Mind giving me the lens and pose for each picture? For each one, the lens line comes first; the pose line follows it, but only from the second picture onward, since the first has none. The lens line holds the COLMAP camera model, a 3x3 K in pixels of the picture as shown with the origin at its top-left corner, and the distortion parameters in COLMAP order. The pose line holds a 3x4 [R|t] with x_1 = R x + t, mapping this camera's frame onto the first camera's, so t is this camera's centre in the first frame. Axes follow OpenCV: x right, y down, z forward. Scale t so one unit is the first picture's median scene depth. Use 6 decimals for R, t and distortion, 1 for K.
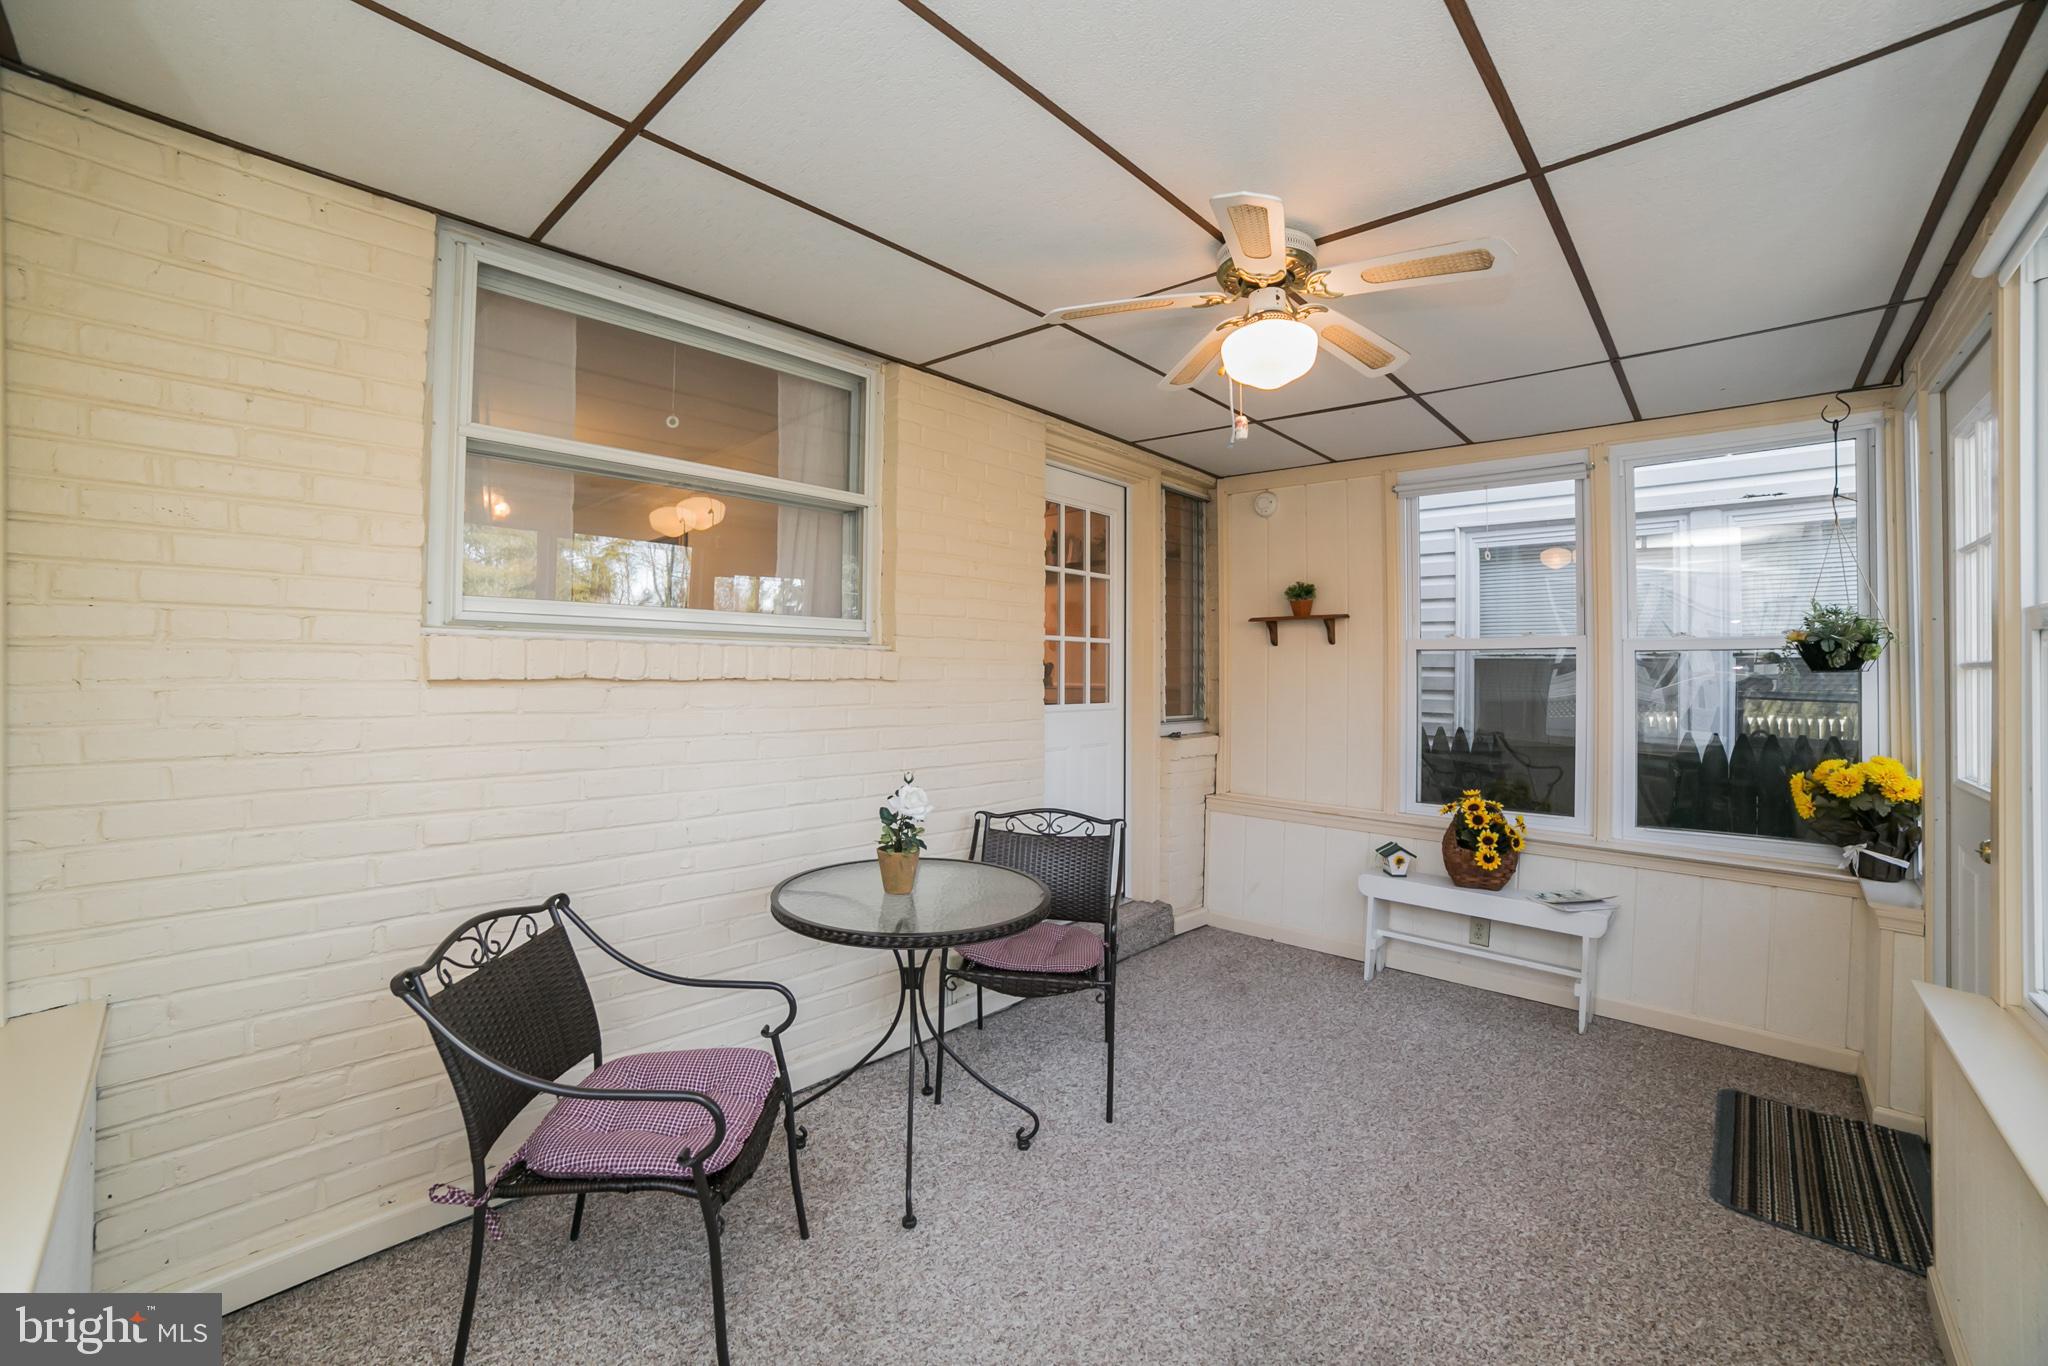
lens RADIAL K [[876.5, 0, 1011.9], [0, 876.5, 672.1], [0, 0, 1]] dist [-0.087736, 0.043606]
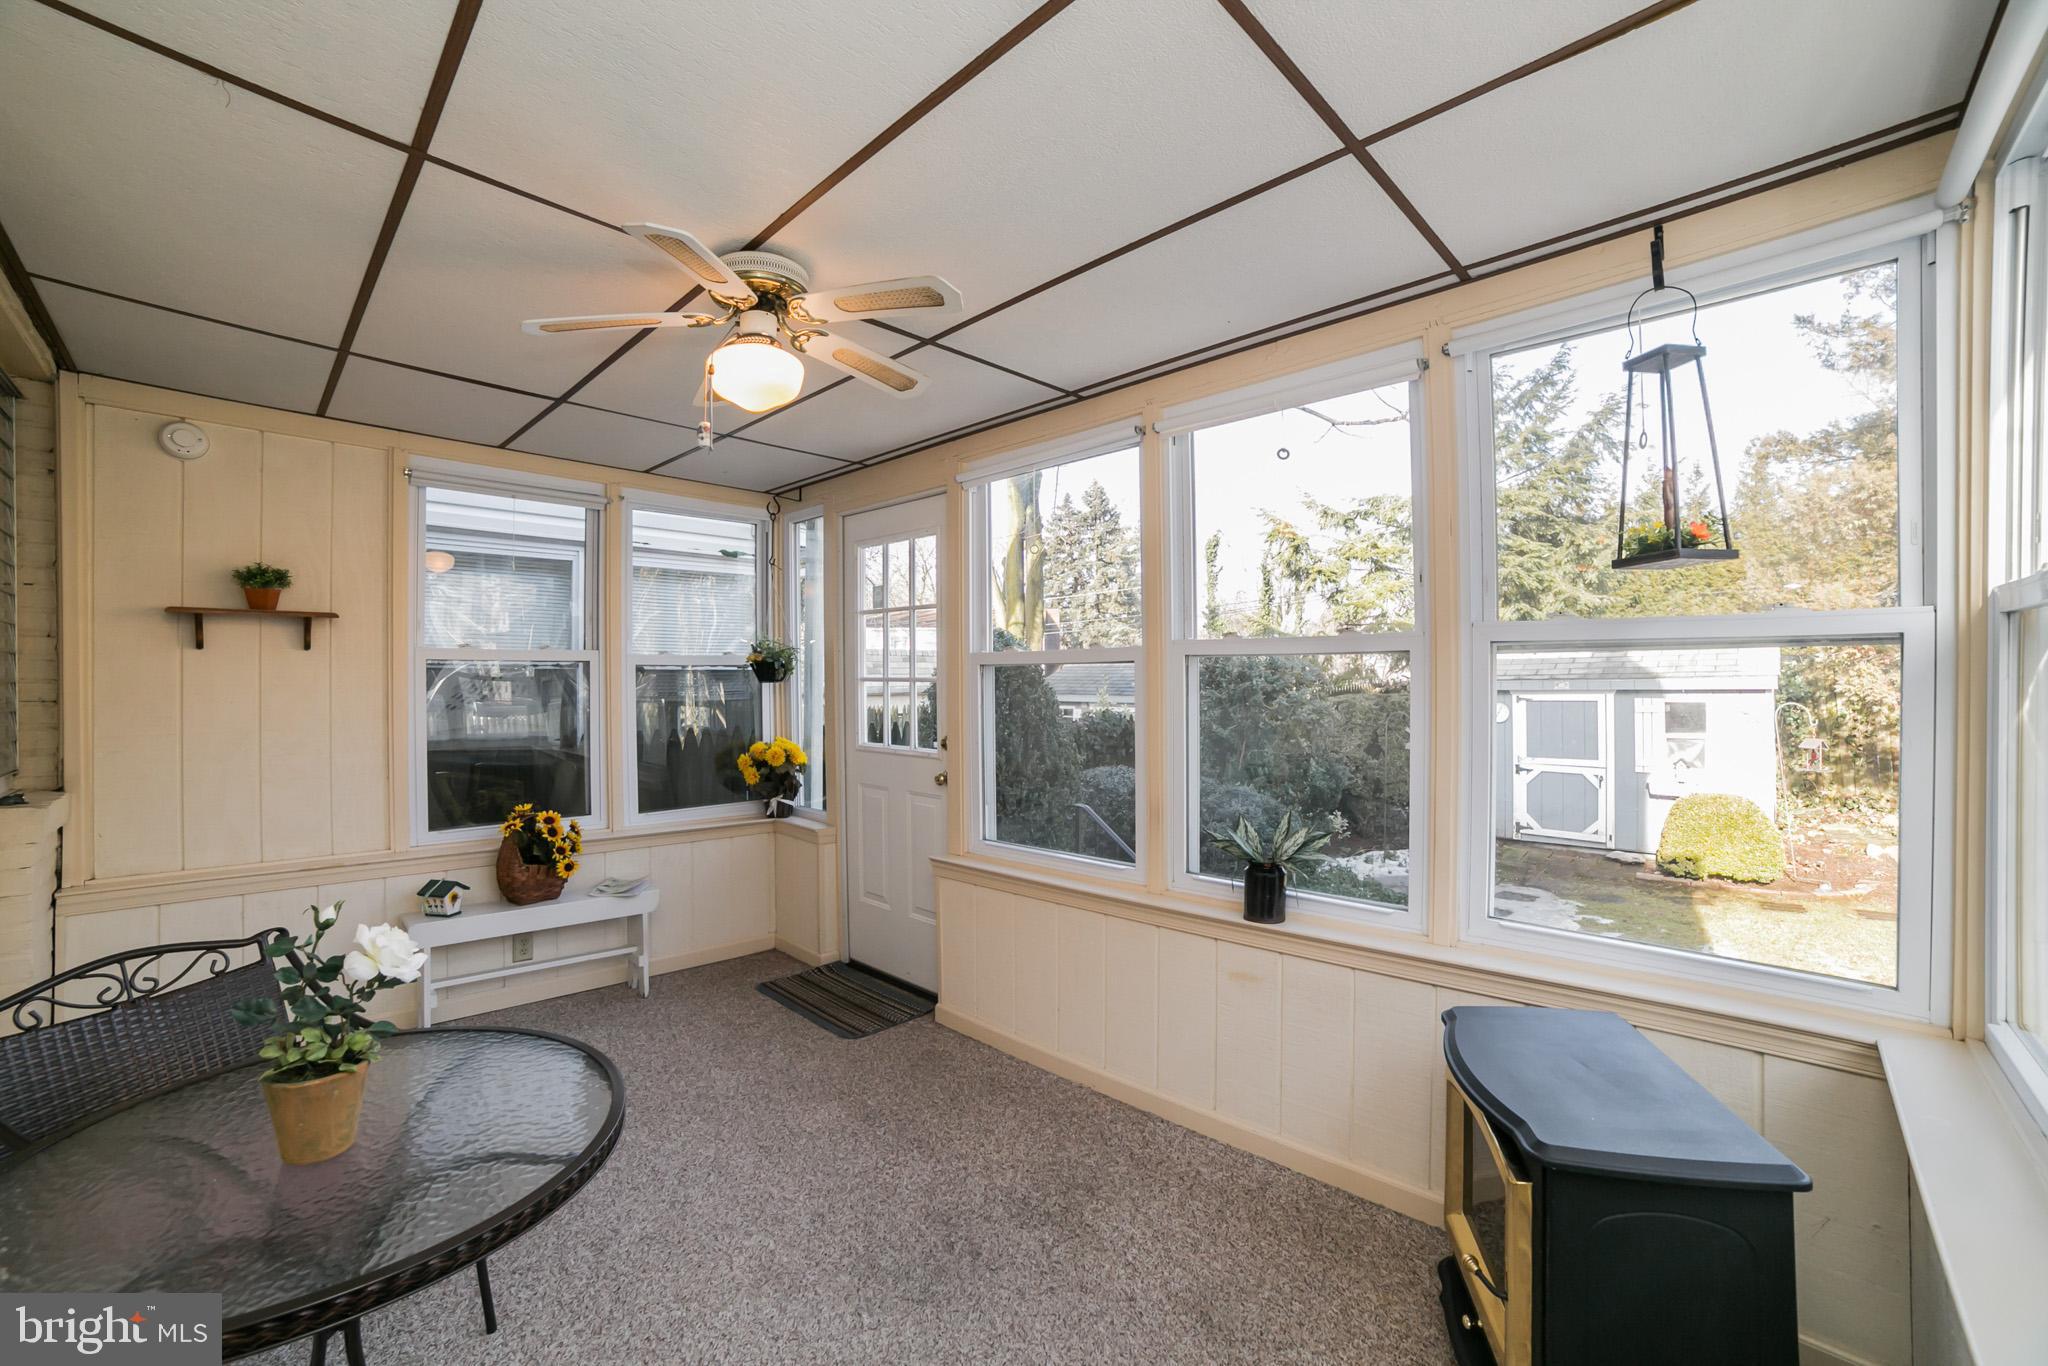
lens RADIAL K [[876.5, 0, 1011.9], [0, 876.5, 672.1], [0, 0, 1]] dist [-0.087736, 0.043606]
pose [[0.033673, -0.002513, 0.999430, -0.446197], [-0.000539, 0.999997, 0.002532, -0.018386], [-0.999433, -0.000624, 0.033671, 0.429966]]
